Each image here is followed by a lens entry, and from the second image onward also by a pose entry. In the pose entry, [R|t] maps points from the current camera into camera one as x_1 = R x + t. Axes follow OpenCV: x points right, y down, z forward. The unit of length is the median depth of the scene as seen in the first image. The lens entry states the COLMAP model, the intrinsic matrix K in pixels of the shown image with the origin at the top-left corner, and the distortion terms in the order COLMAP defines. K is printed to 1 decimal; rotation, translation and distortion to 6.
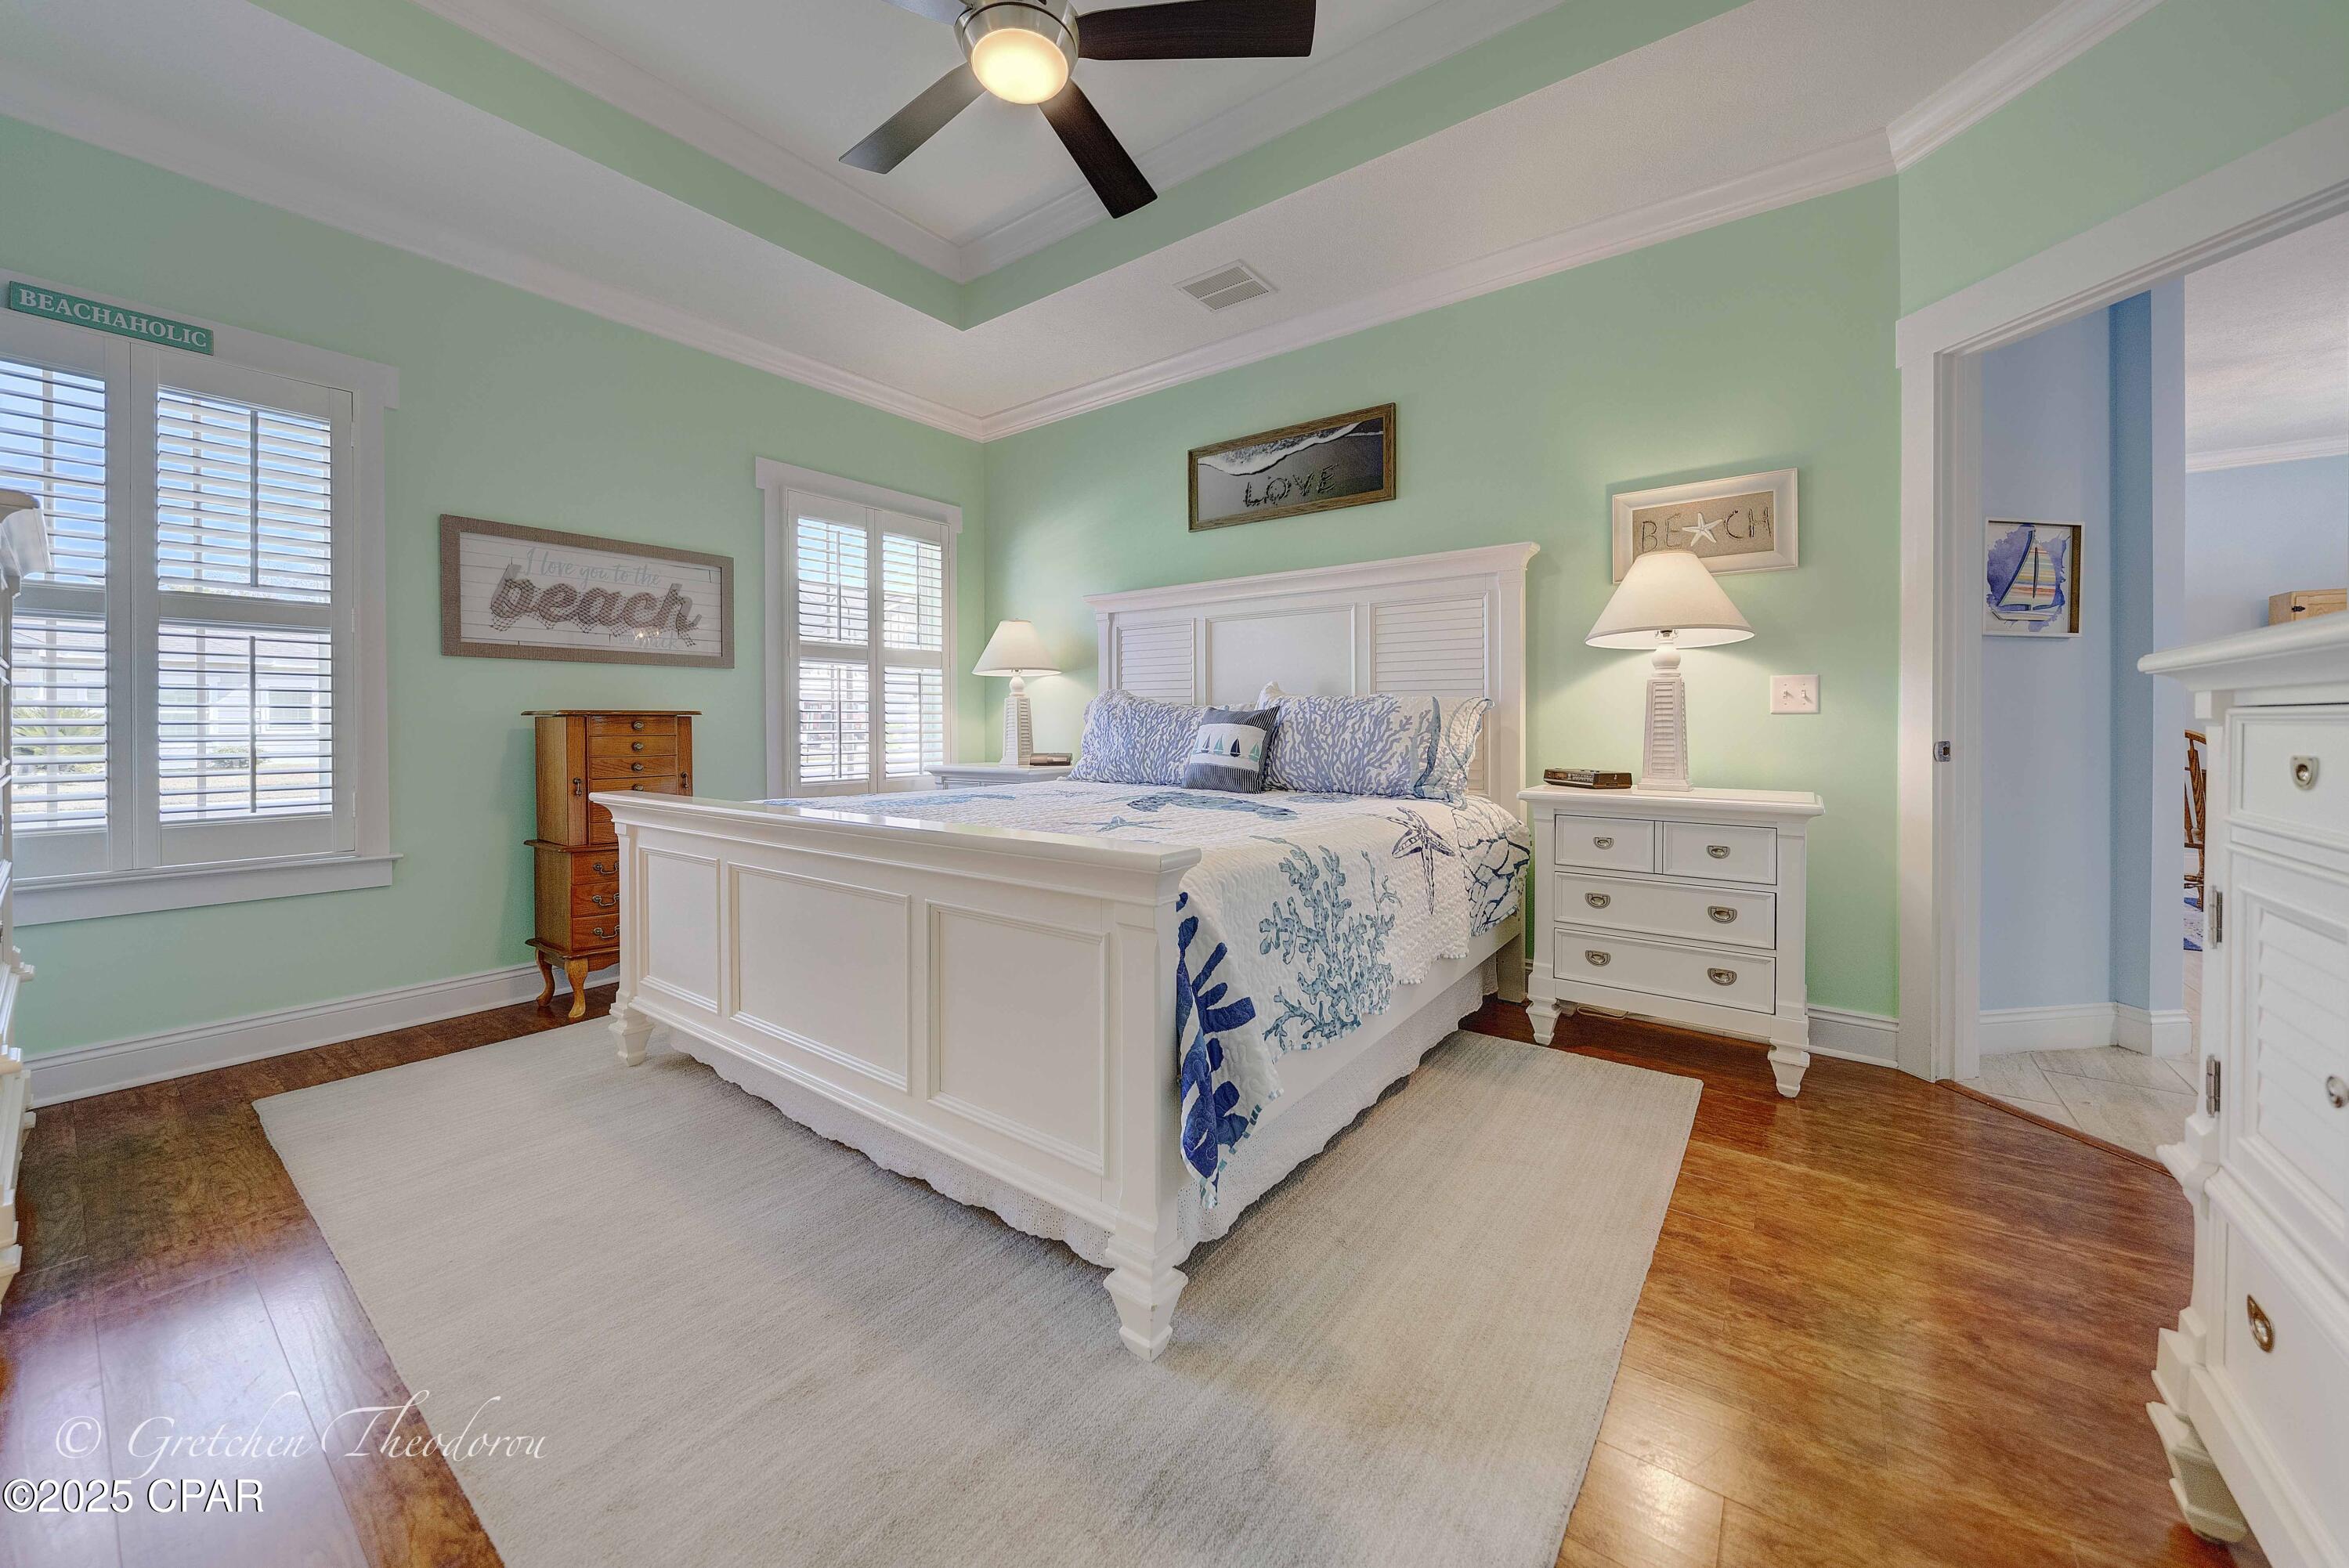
lens RADIAL K [[836.1, 0, 1158.7], [0, 836.1, 731.8], [0, 0, 1]] dist [-0.019717, 0.000016]
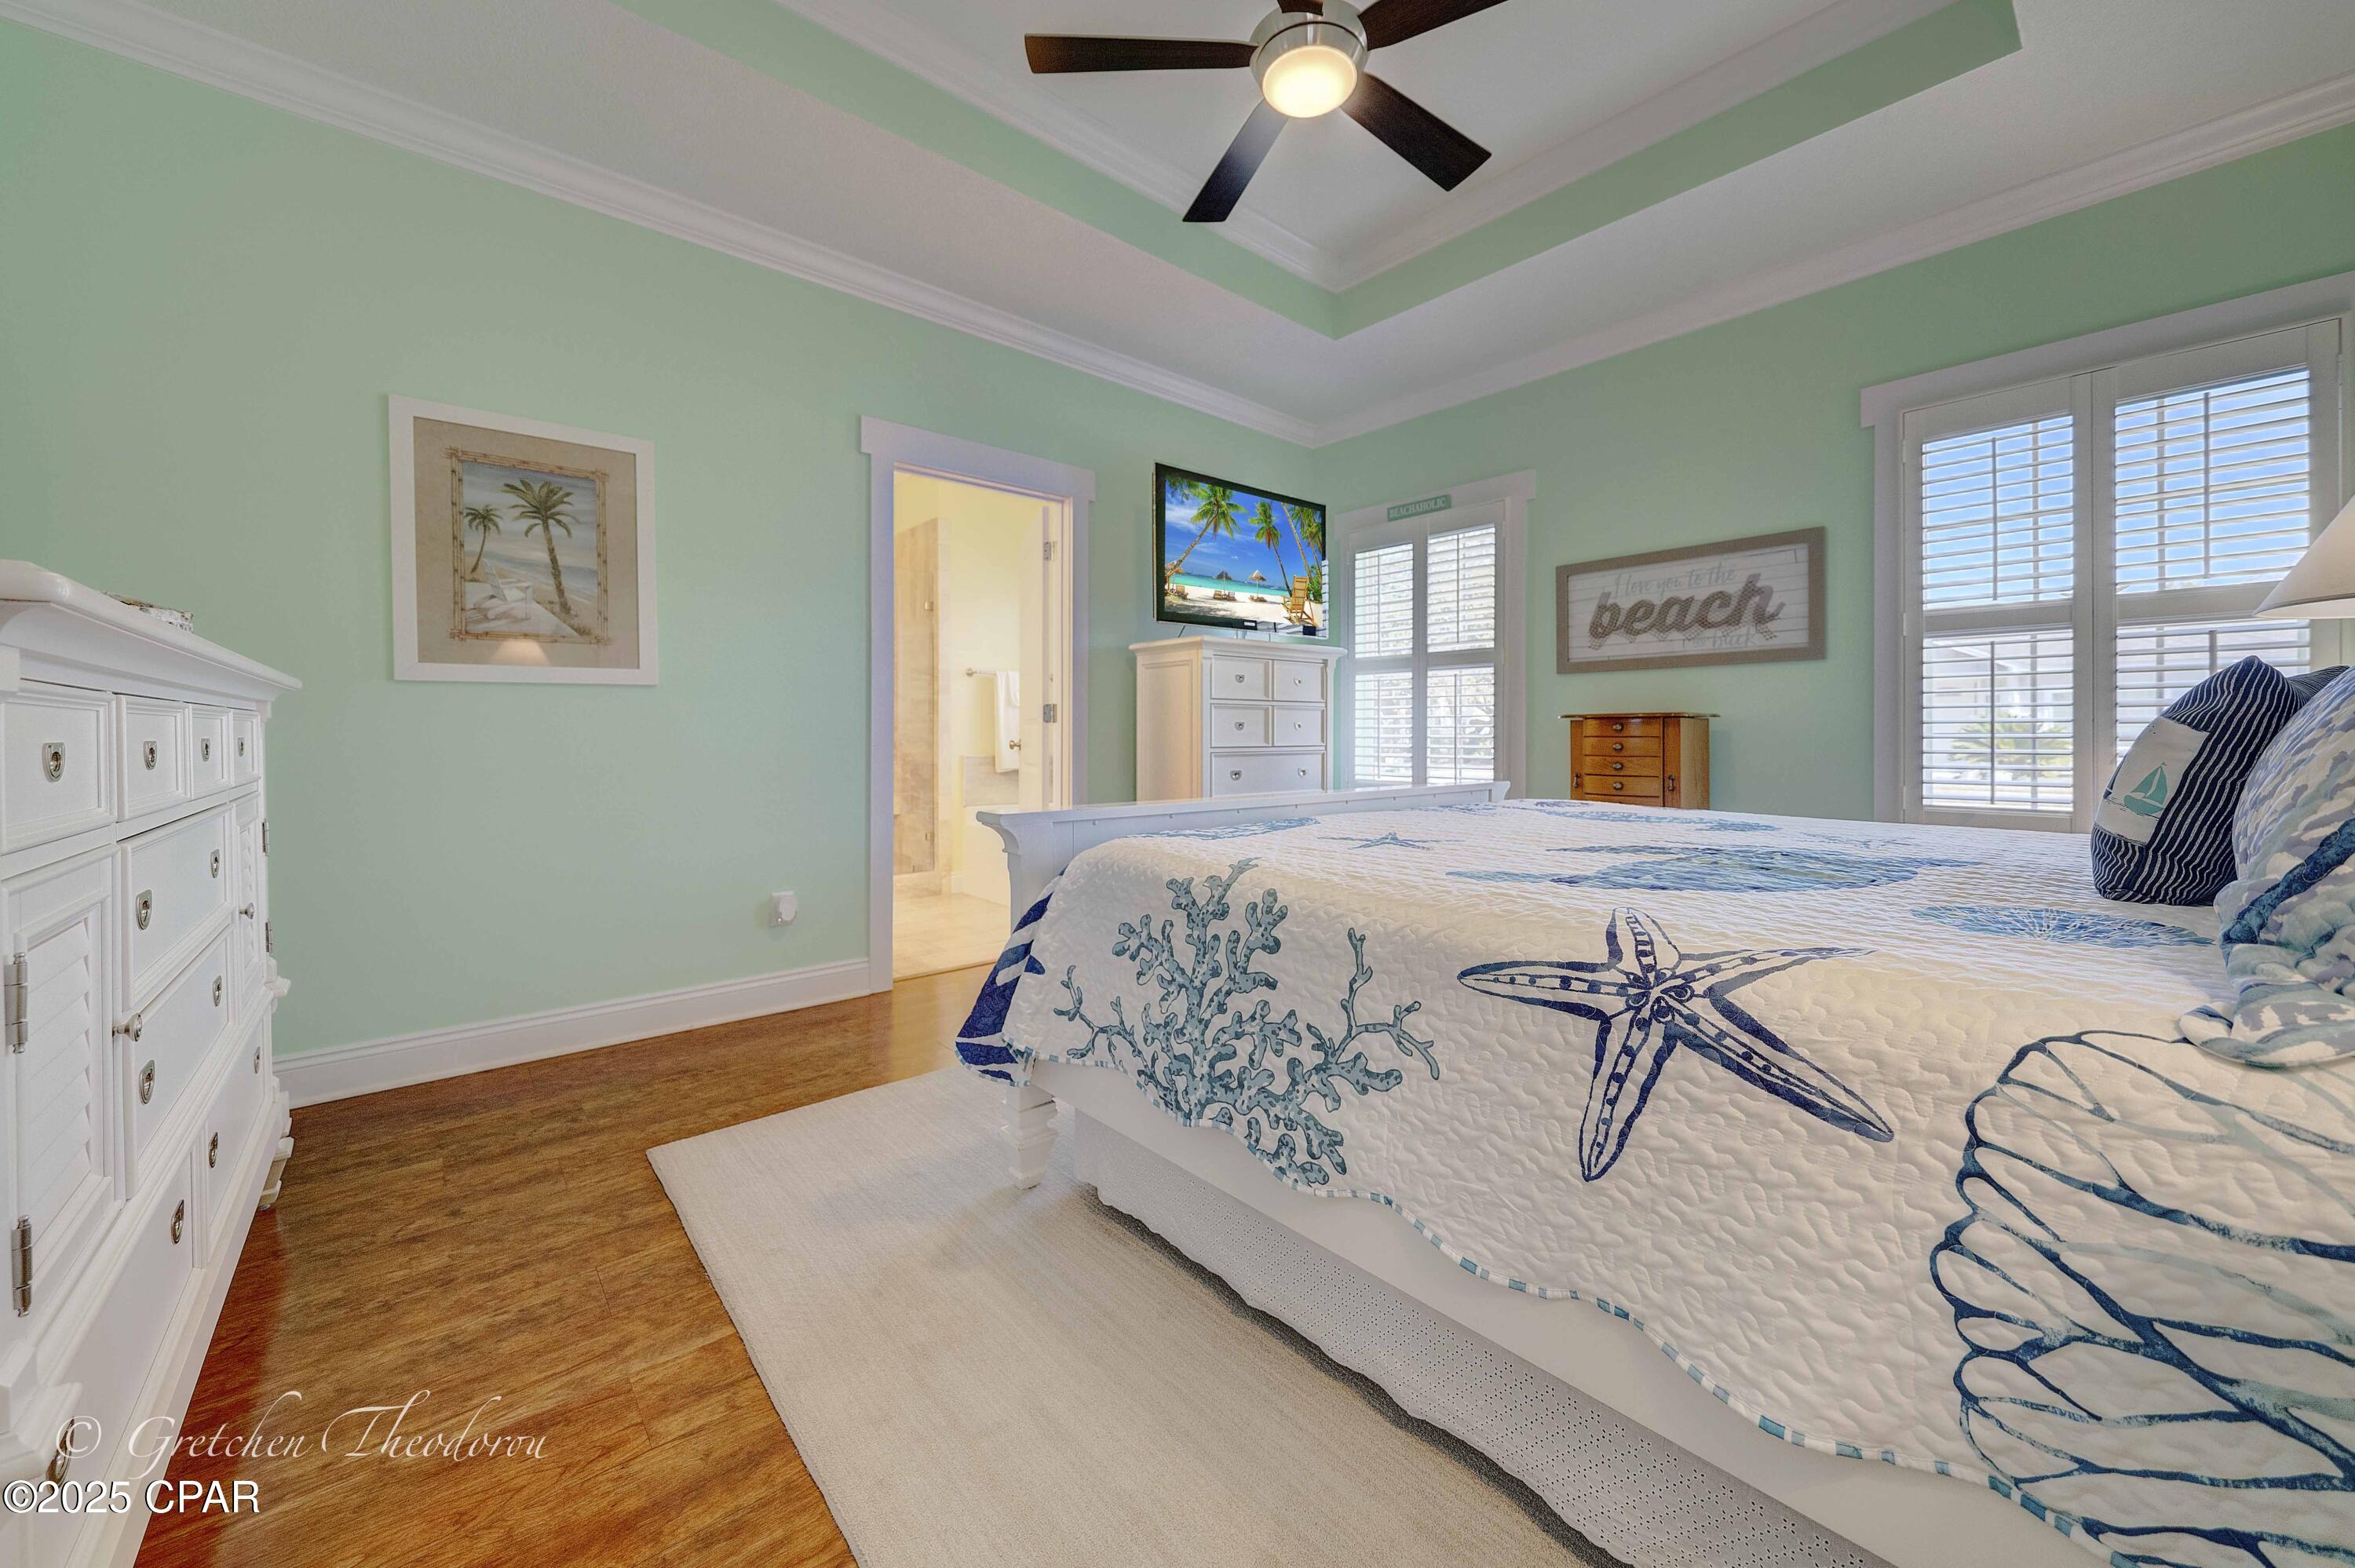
lens RADIAL K [[875.2, 0, 1181.9], [0, 875.2, 720.0], [0, 0, 1]] dist [-0.006463, -0.000141]
pose [[-0.195592, -0.010796, -0.980626, 1.308443], [-0.005865, 0.999934, -0.009839, -0.005561], [0.980668, 0.003827, -0.195642, 1.474366]]
